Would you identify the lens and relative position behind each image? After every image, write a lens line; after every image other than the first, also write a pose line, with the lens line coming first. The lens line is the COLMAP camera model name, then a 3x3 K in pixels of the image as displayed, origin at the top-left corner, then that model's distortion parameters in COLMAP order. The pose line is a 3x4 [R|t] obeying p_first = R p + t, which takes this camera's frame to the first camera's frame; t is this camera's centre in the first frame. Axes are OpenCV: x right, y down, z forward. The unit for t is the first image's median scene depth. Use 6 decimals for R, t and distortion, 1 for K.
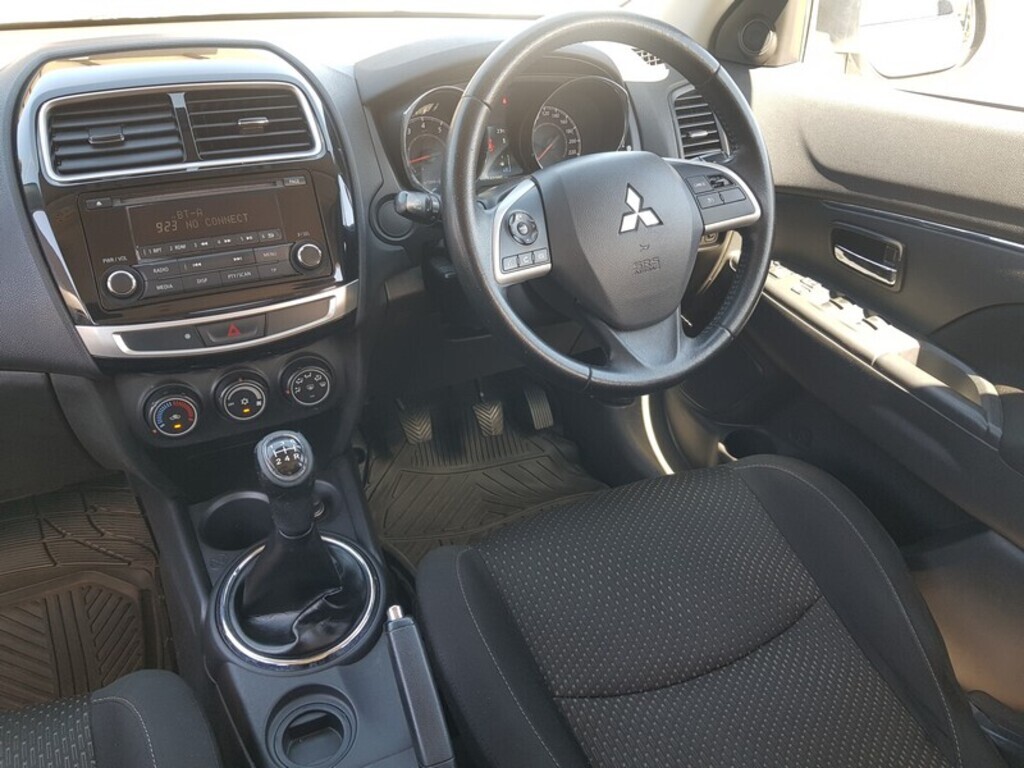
lens RADIAL K [[815.1, 0, 551.6], [0, 815.1, 384.6], [0, 0, 1]] dist [0.087045, -0.153433]
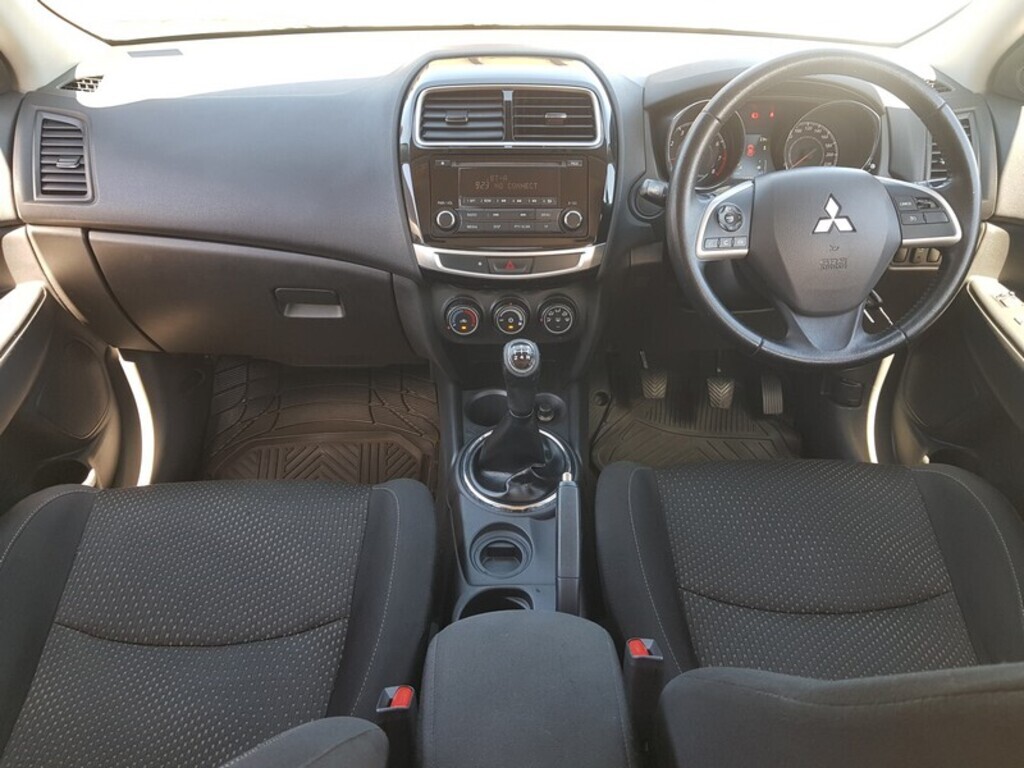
lens RADIAL K [[775.8, 0, 542.0], [0, 775.8, 384.4], [0, 0, 1]] dist [0.081147, -0.175242]
pose [[0.914243, 0.207796, -0.347823, 0.158648], [-0.201521, 0.977963, 0.054561, 0.047824], [0.351496, 0.020211, 0.935971, -0.204895]]
